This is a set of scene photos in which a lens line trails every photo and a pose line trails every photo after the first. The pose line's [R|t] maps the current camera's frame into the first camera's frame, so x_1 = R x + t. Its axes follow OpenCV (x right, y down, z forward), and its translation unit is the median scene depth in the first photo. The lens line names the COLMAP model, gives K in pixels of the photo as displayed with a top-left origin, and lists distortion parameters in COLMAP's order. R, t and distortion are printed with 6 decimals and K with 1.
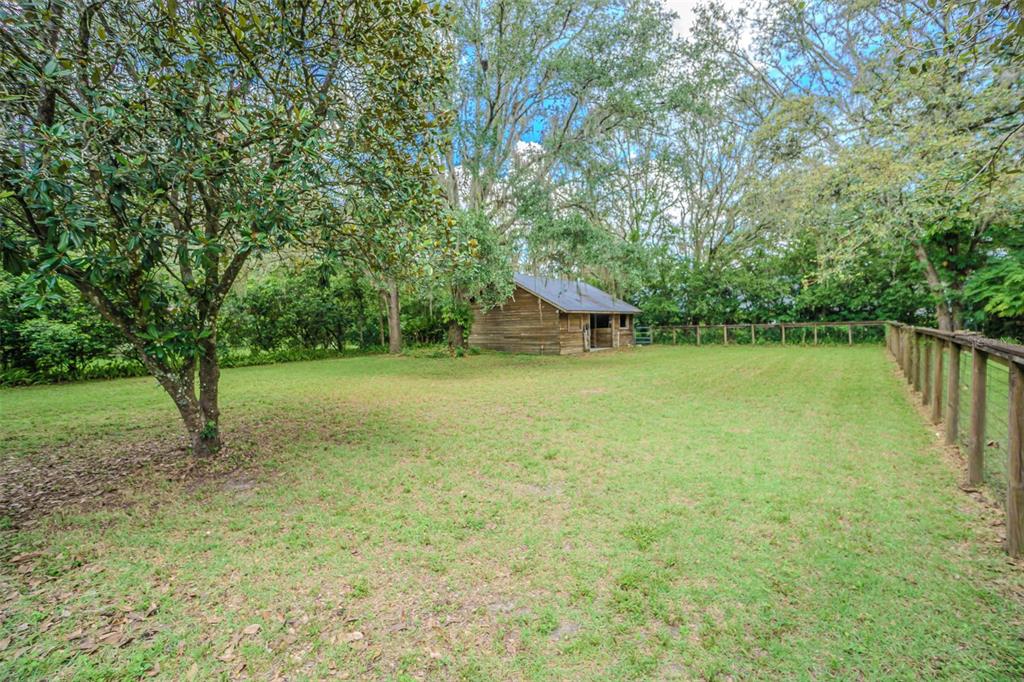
lens RADIAL K [[460.6, 0, 512.0], [0, 460.6, 341.0], [0, 0, 1]] dist [-0.068538, 0.029627]
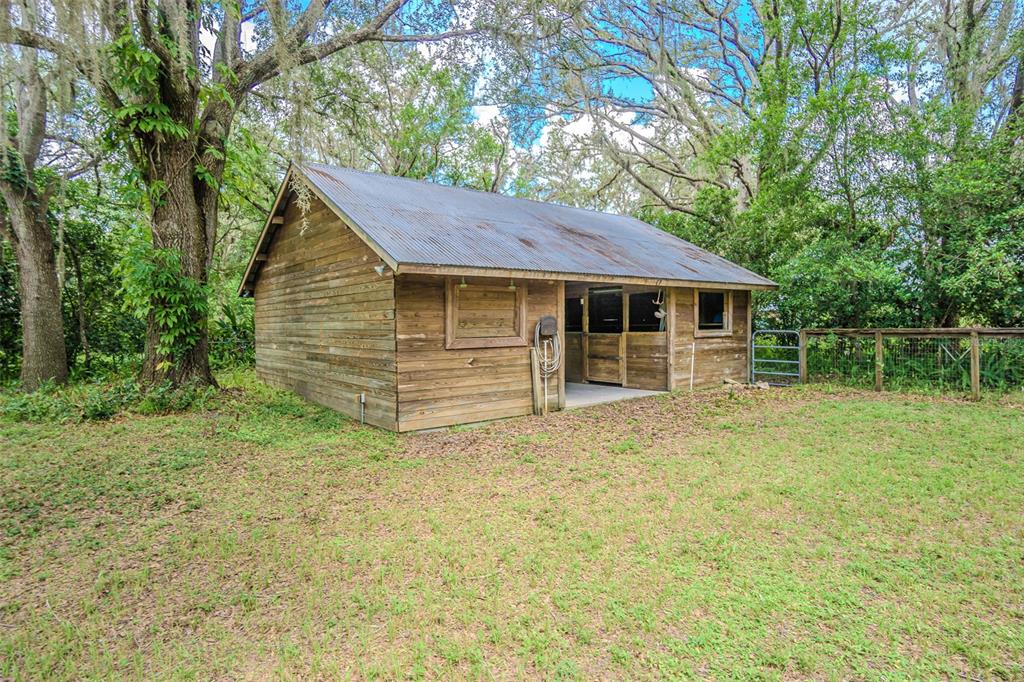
lens RADIAL K [[560.9, 0, 511.5], [0, 560.9, 325.3], [0, 0, 1]] dist [-0.001294, -0.000110]
pose [[0.972610, 0.013546, -0.232046, 0.200438], [-0.018772, 0.999617, -0.020329, -0.022624], [0.231682, 0.024129, 0.972492, 0.573998]]
